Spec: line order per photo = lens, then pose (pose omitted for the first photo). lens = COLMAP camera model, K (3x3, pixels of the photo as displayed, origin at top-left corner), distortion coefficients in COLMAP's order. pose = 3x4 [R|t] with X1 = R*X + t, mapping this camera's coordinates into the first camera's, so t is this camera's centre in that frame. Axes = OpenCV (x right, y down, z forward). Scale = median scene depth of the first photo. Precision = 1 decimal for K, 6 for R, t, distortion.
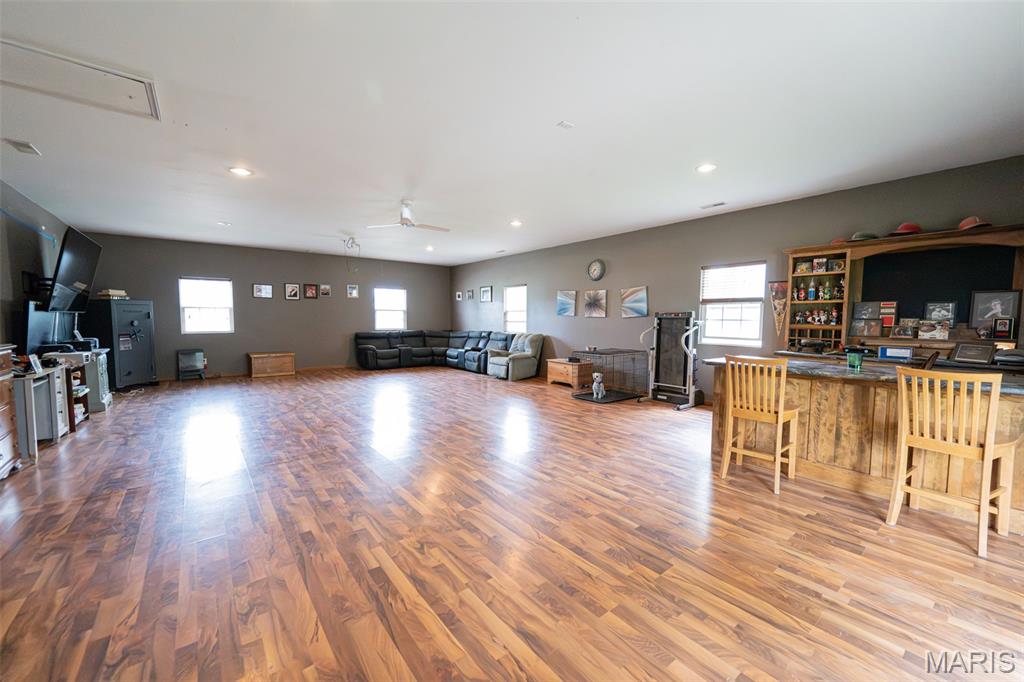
lens RADIAL K [[399.7, 0, 514.4], [0, 399.7, 345.8], [0, 0, 1]] dist [-0.000303, -0.000040]
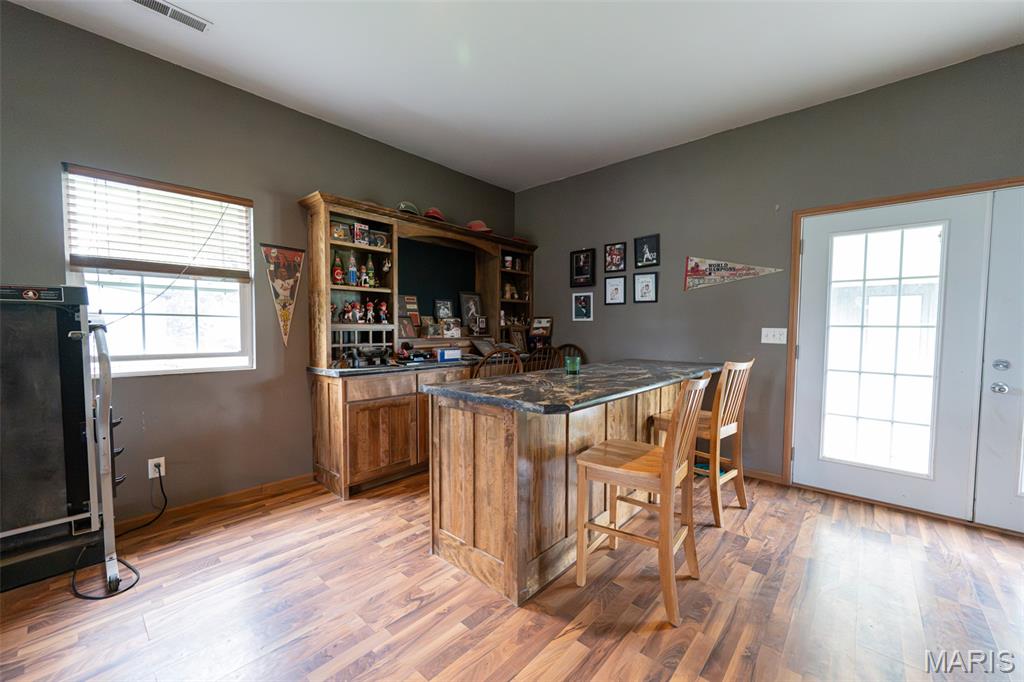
lens RADIAL K [[399.7, 0, 515.9], [0, 399.7, 346.6], [0, 0, 1]] dist [-0.000303, -0.000040]
pose [[-0.176848, -0.054262, 0.982741, 0.043274], [0.063821, 0.995746, 0.066464, -0.033333], [-0.982167, 0.074473, -0.172632, 0.676960]]
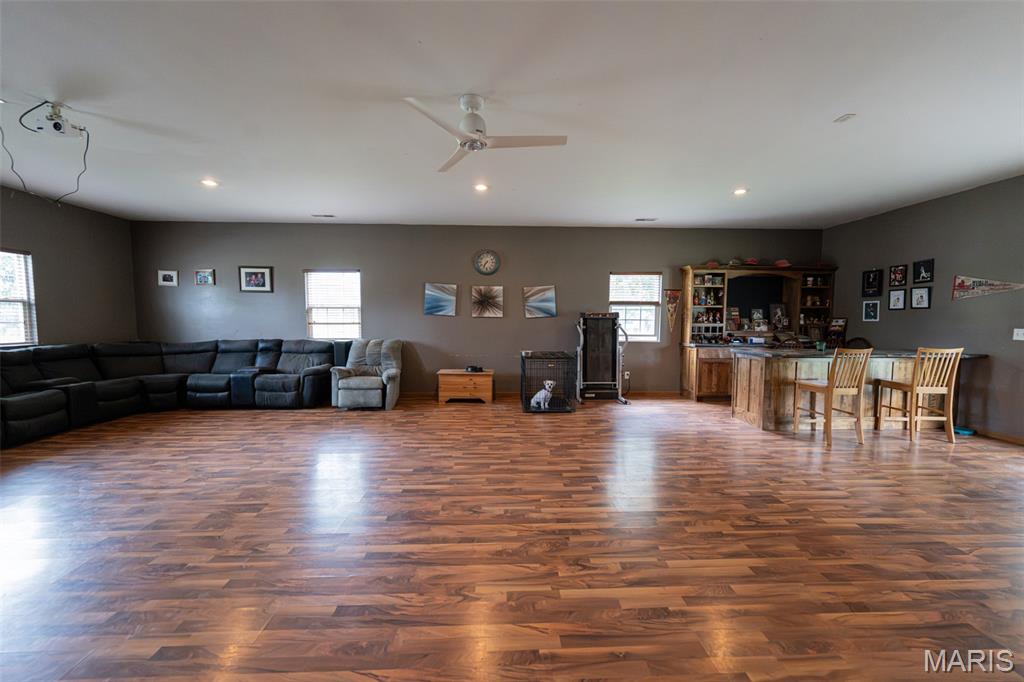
lens RADIAL K [[399.7, 0, 513.1], [0, 399.7, 343.8], [0, 0, 1]] dist [-0.000303, -0.000040]
pose [[0.589994, -0.054570, 0.805561, -0.587258], [0.055602, 0.998091, 0.026889, -0.043536], [-0.805491, 0.028927, 0.591902, 0.565392]]
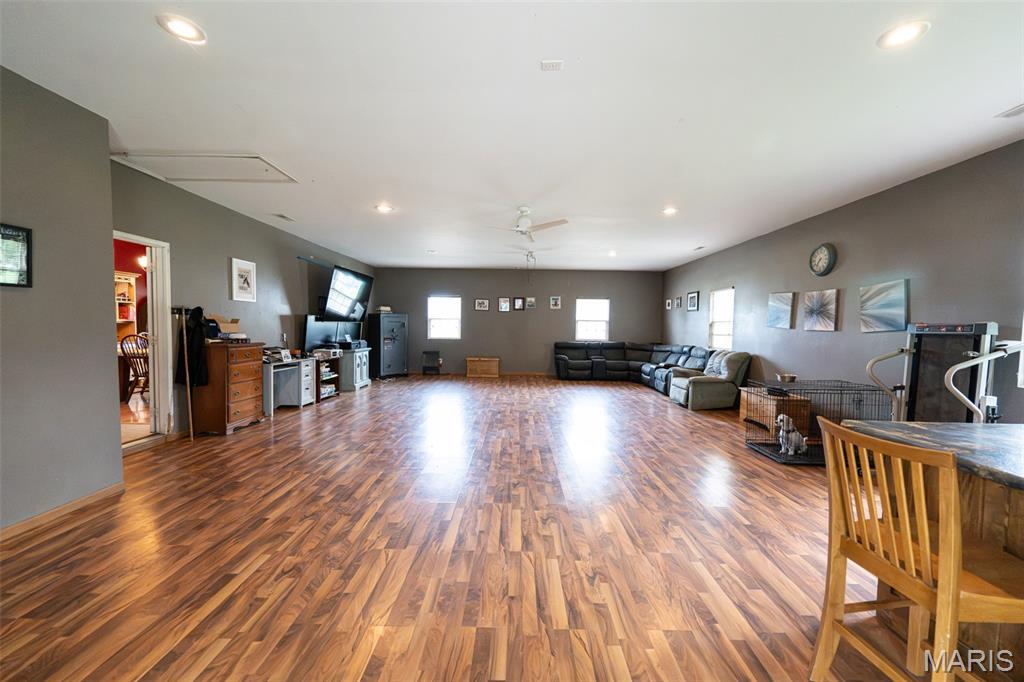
lens RADIAL K [[399.7, 0, 513.7], [0, 399.7, 343.3], [0, 0, 1]] dist [-0.000303, -0.000040]
pose [[0.778850, 0.034442, -0.626264, 0.282922], [-0.054677, 0.998418, -0.013090, -0.018903], [0.624823, 0.044437, 0.779501, 0.216163]]
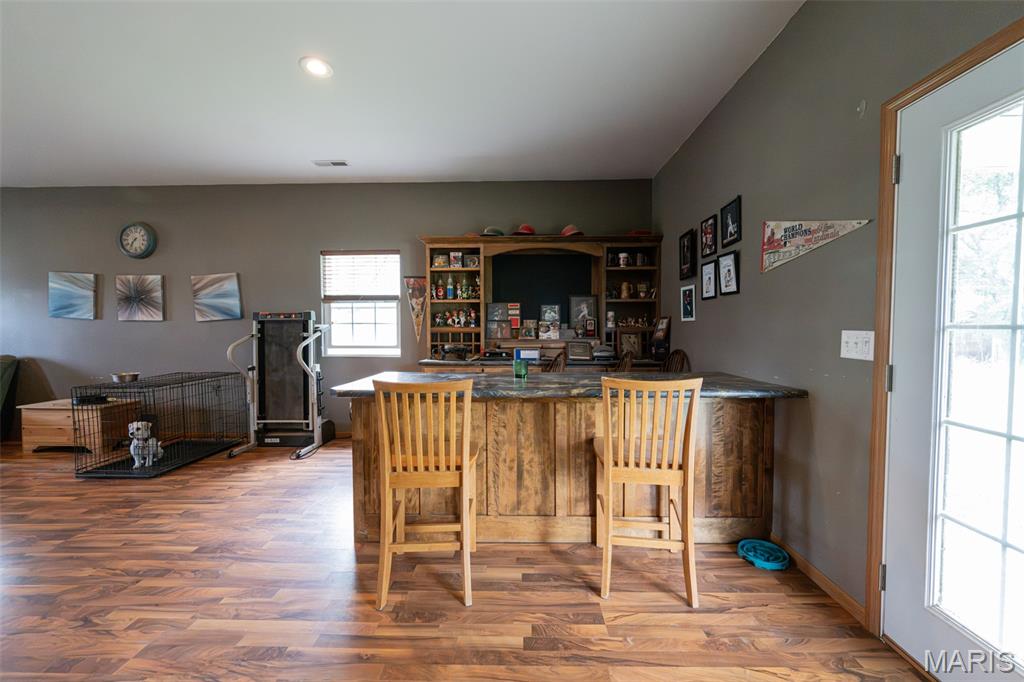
lens RADIAL K [[399.7, 0, 515.0], [0, 399.7, 342.9], [0, 0, 1]] dist [-0.000303, -0.000040]
pose [[0.636781, -0.037775, 0.770118, 0.125620], [0.060876, 0.998144, -0.001376, -0.007381], [-0.768637, 0.047758, 0.637899, 0.269103]]
